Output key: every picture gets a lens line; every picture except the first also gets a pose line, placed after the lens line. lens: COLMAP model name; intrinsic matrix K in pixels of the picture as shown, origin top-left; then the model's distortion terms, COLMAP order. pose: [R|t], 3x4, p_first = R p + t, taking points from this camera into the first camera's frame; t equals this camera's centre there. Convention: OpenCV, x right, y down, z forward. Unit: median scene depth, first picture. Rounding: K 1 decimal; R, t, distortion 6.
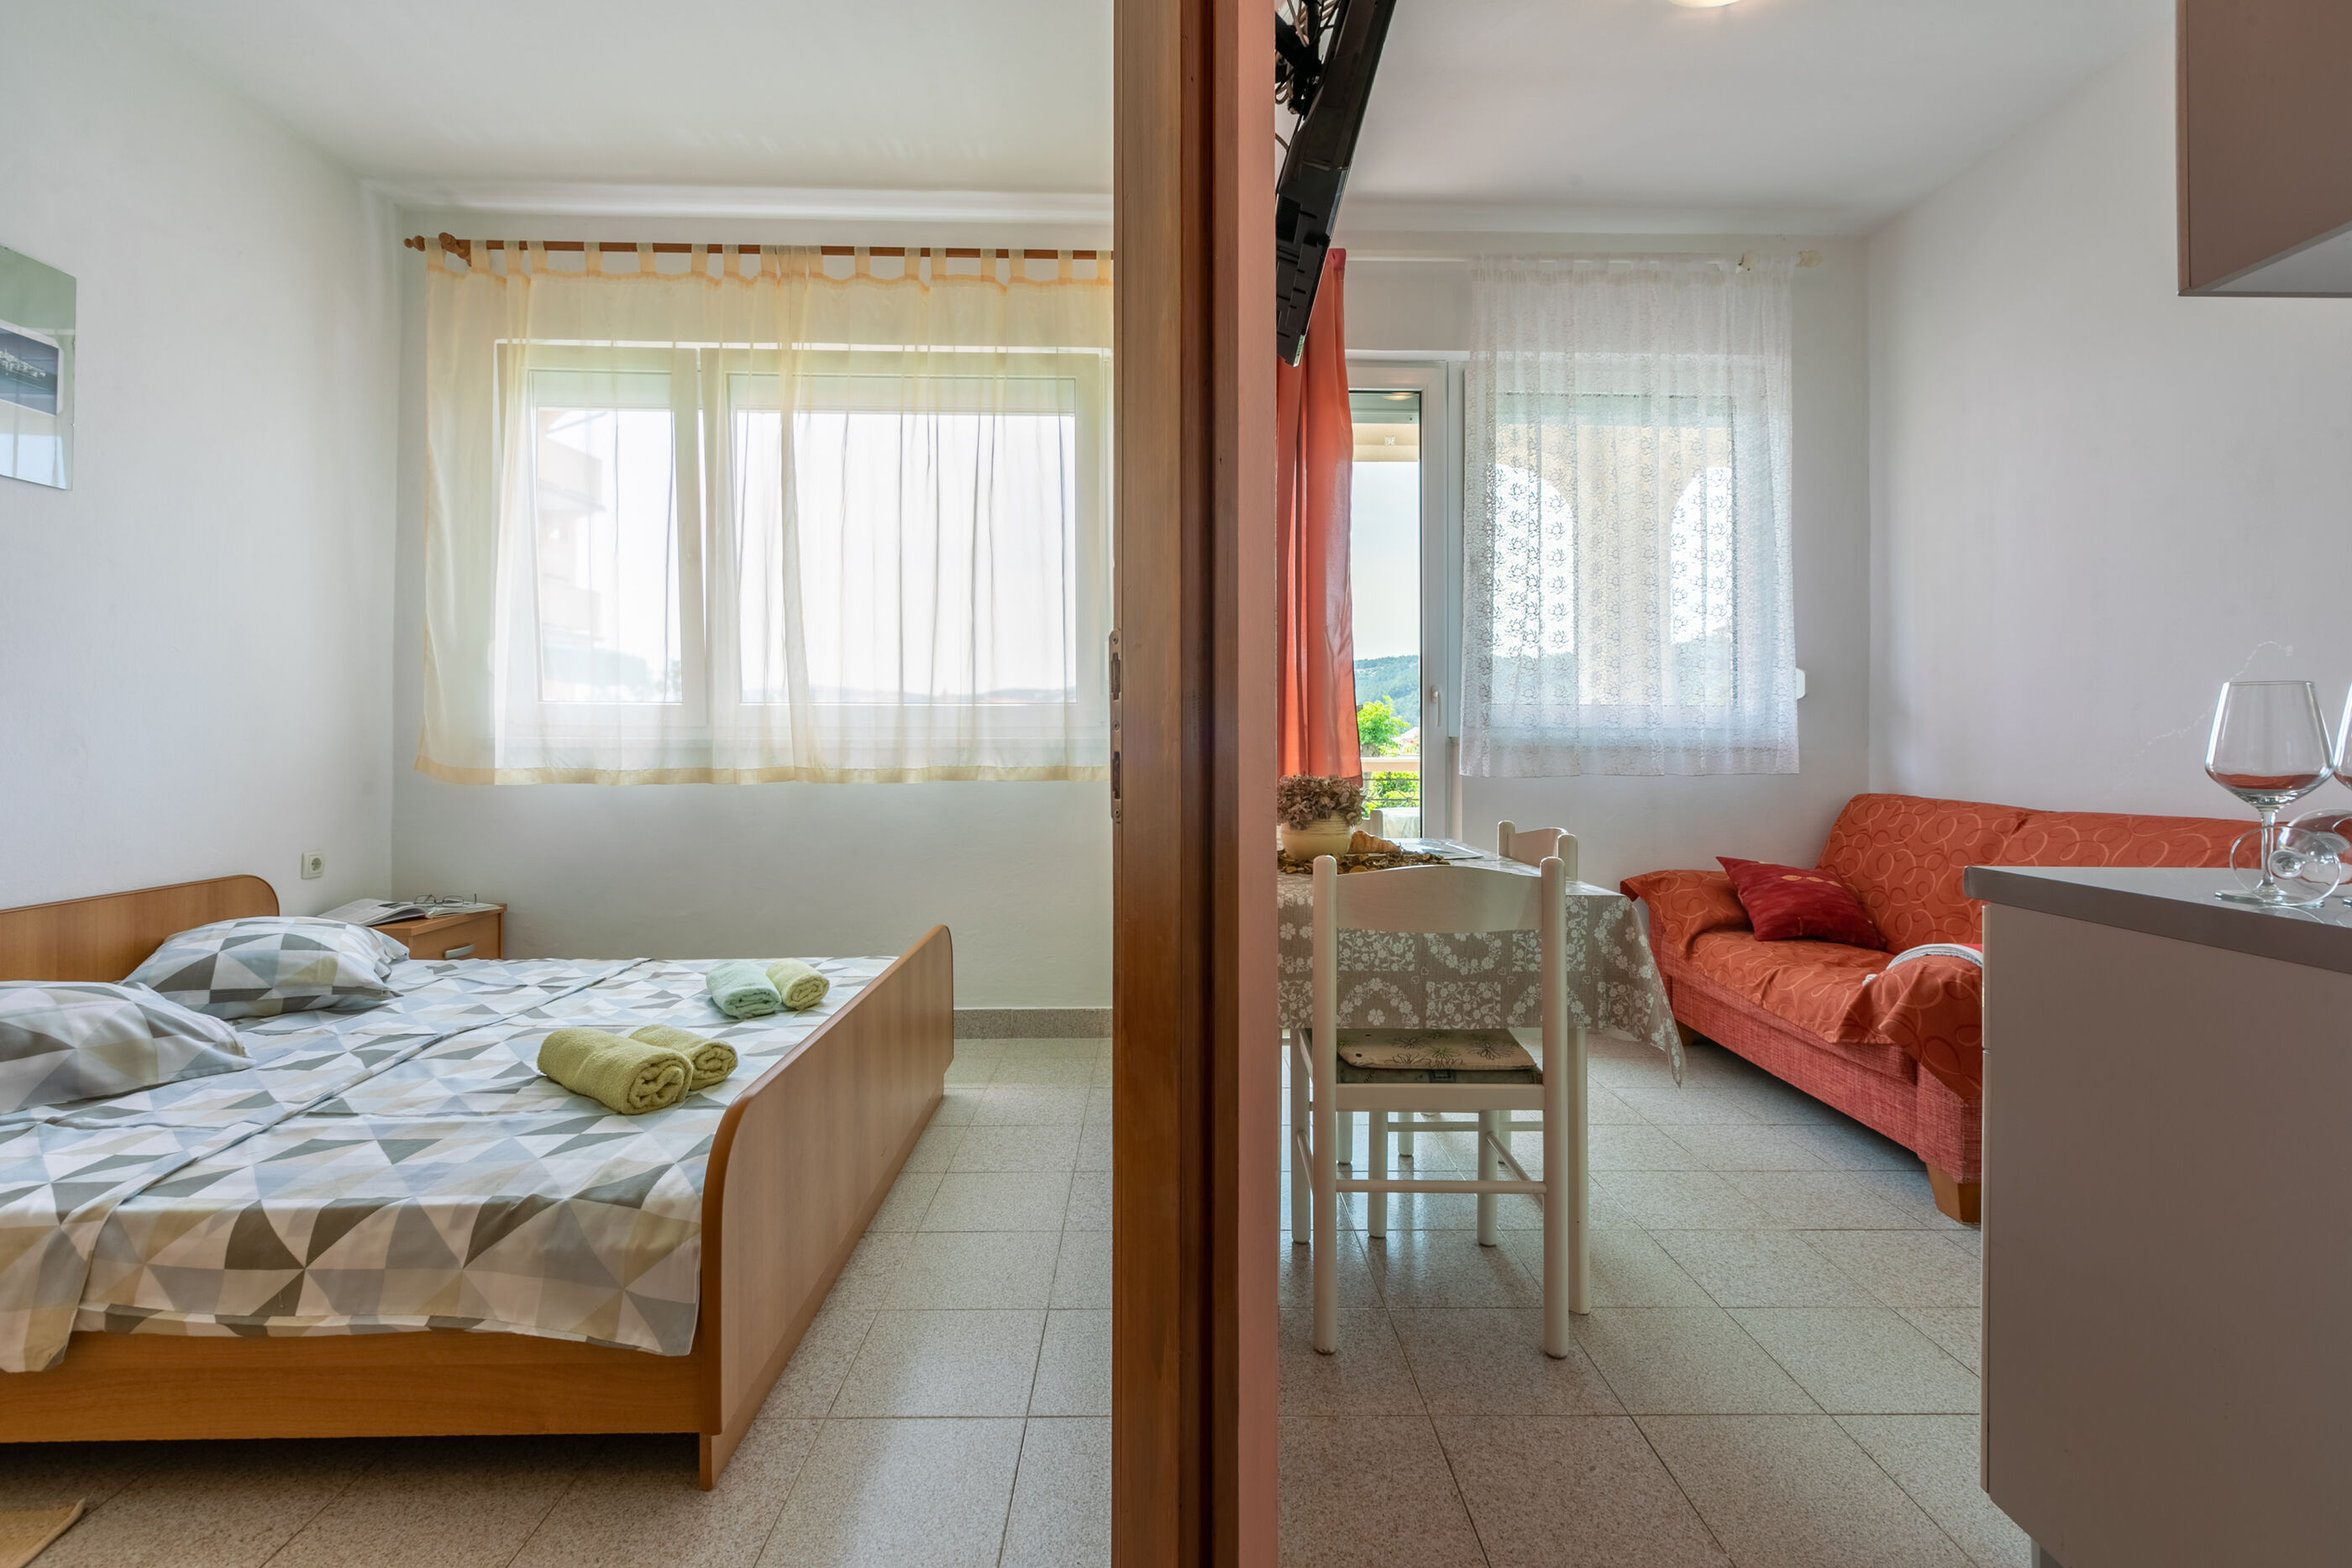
lens RADIAL K [[1072.3, 0, 1170.0], [0, 1072.3, 716.5], [0, 0, 1]] dist [0.001140, 0.000181]
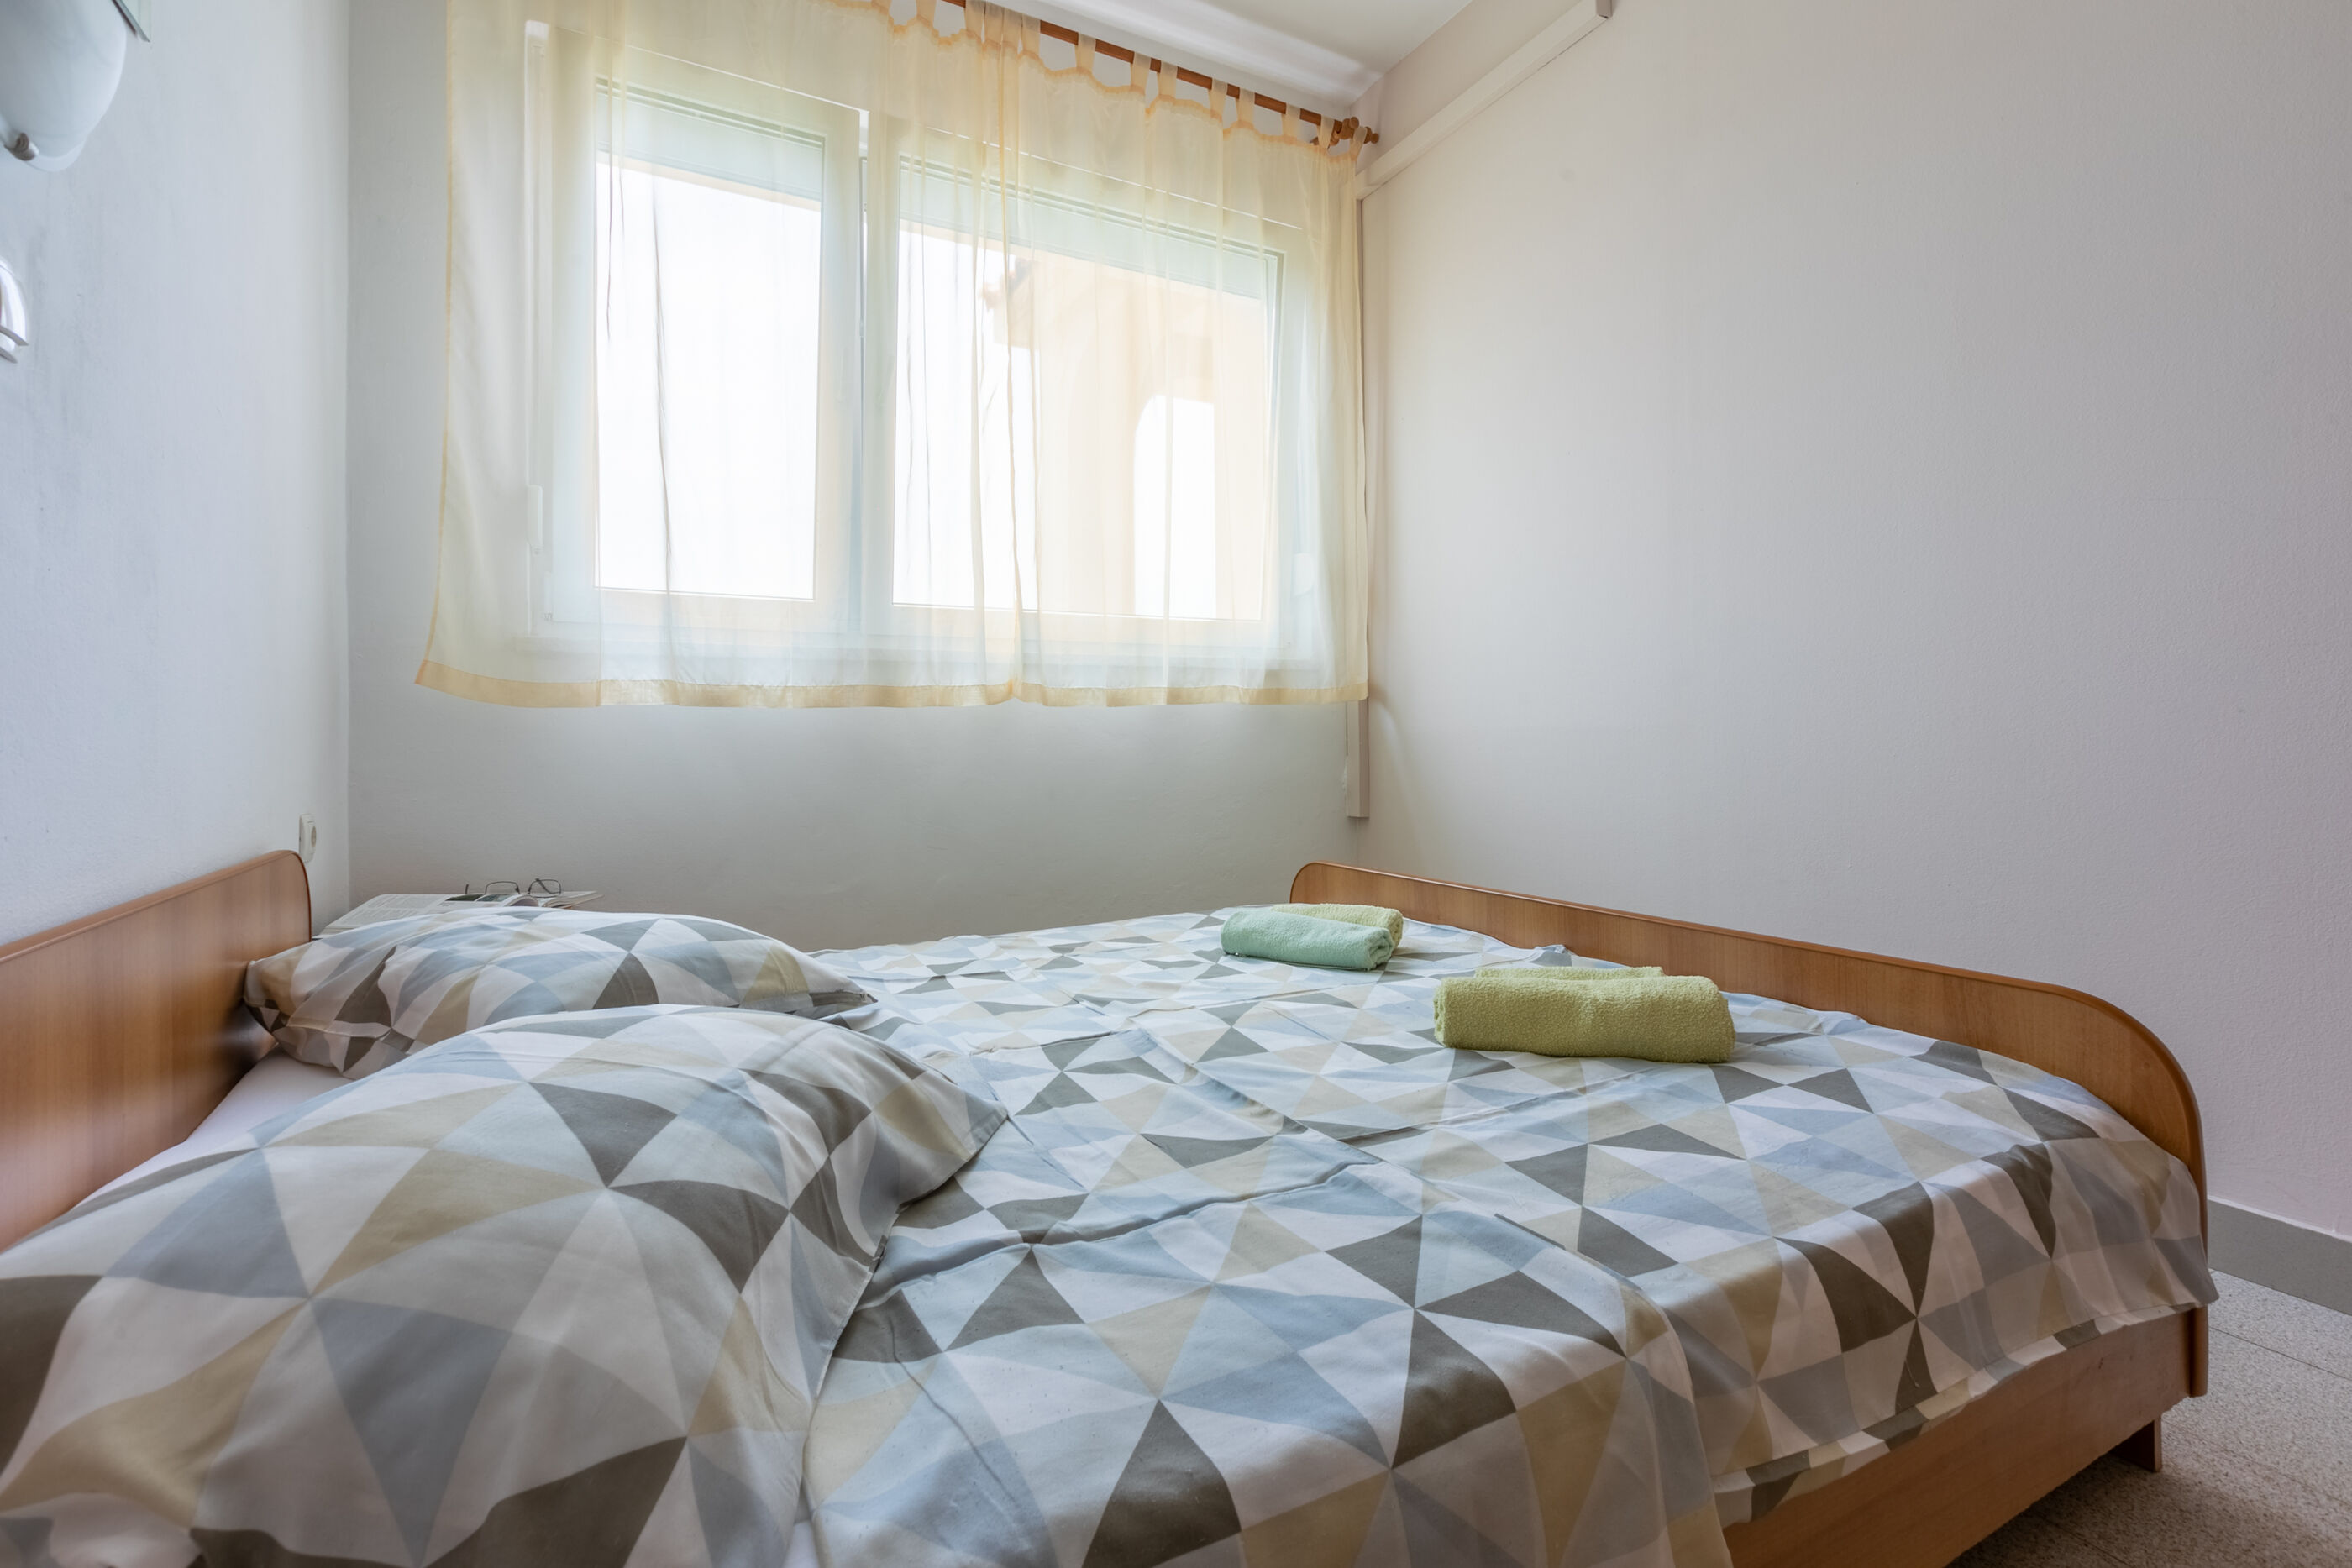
lens RADIAL K [[1069.0, 0, 1161.0], [0, 1069.0, 720.7], [0, 0, 1]] dist [-0.000110, 0.000080]
pose [[0.889157, -0.004264, 0.457583, -1.041228], [0.000358, 0.999963, 0.008621, 0.112539], [-0.457603, -0.007502, 0.889125, 0.456561]]
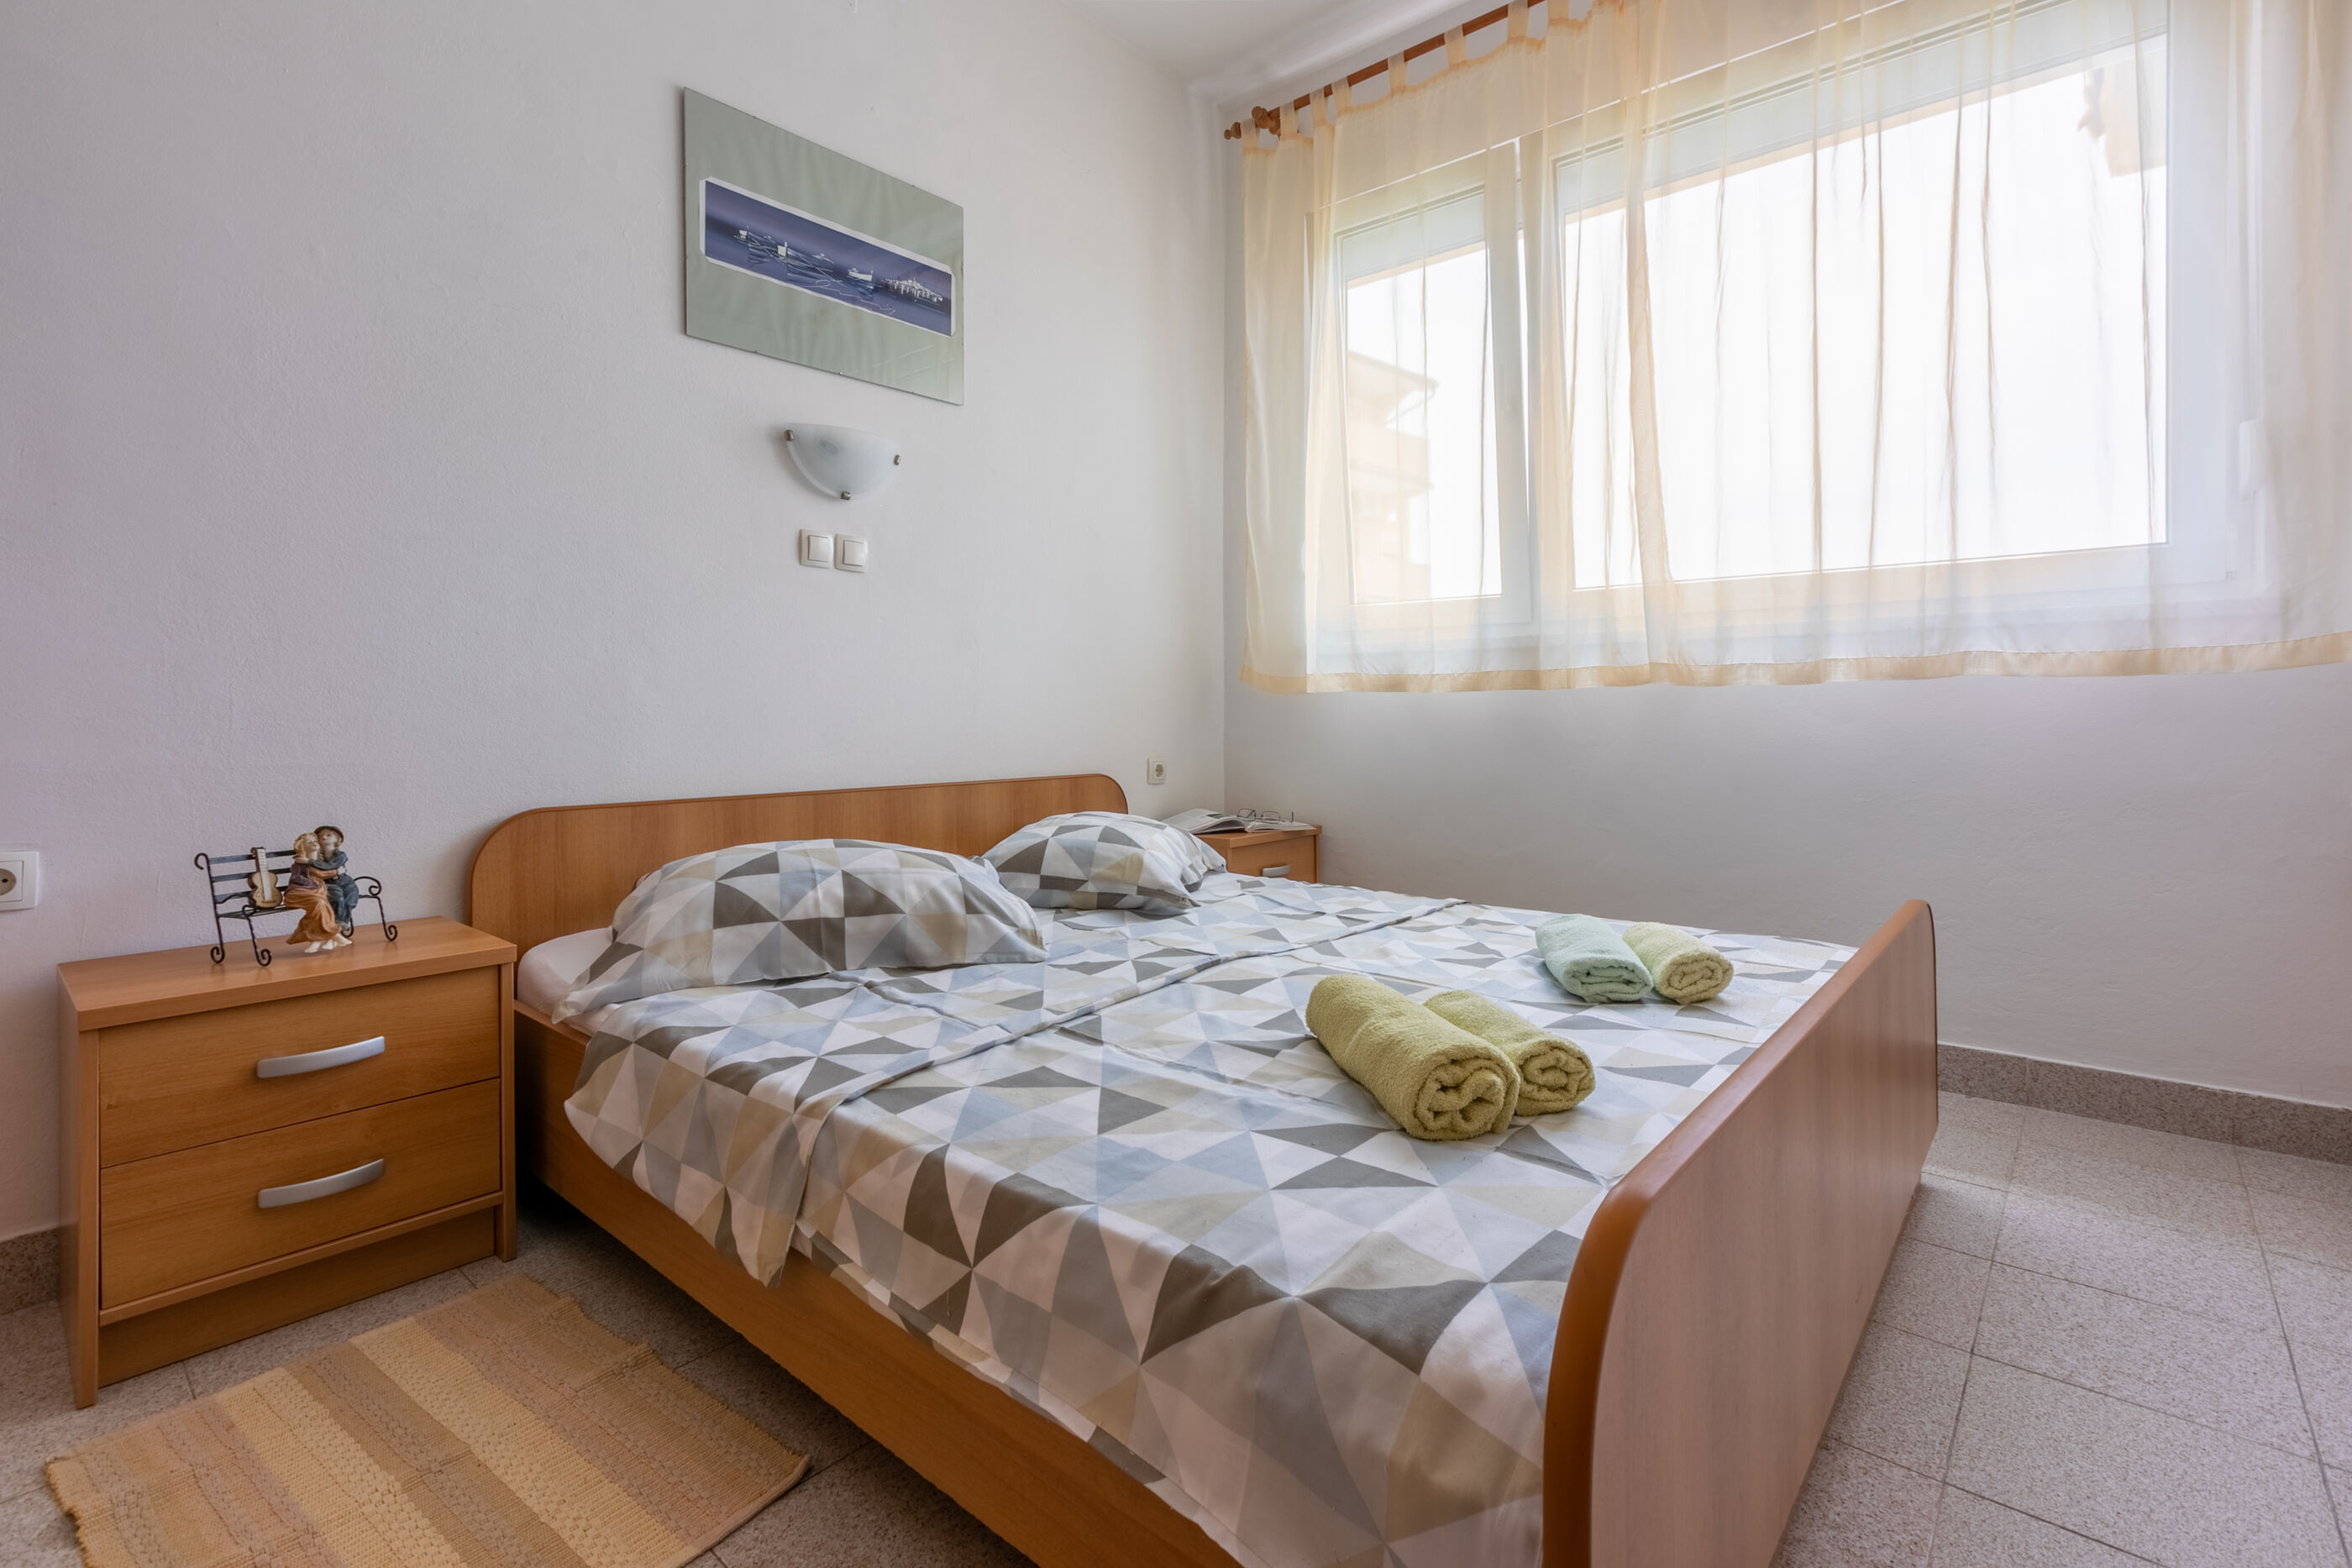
lens RADIAL K [[1072.3, 0, 1170.0], [0, 1072.3, 716.5], [0, 0, 1]] dist [0.001140, 0.000181]
pose [[0.744882, 0.001178, -0.667196, -0.183686], [0.015554, 0.999696, 0.019129, 0.108743], [0.667015, -0.024627, 0.744637, 0.412900]]
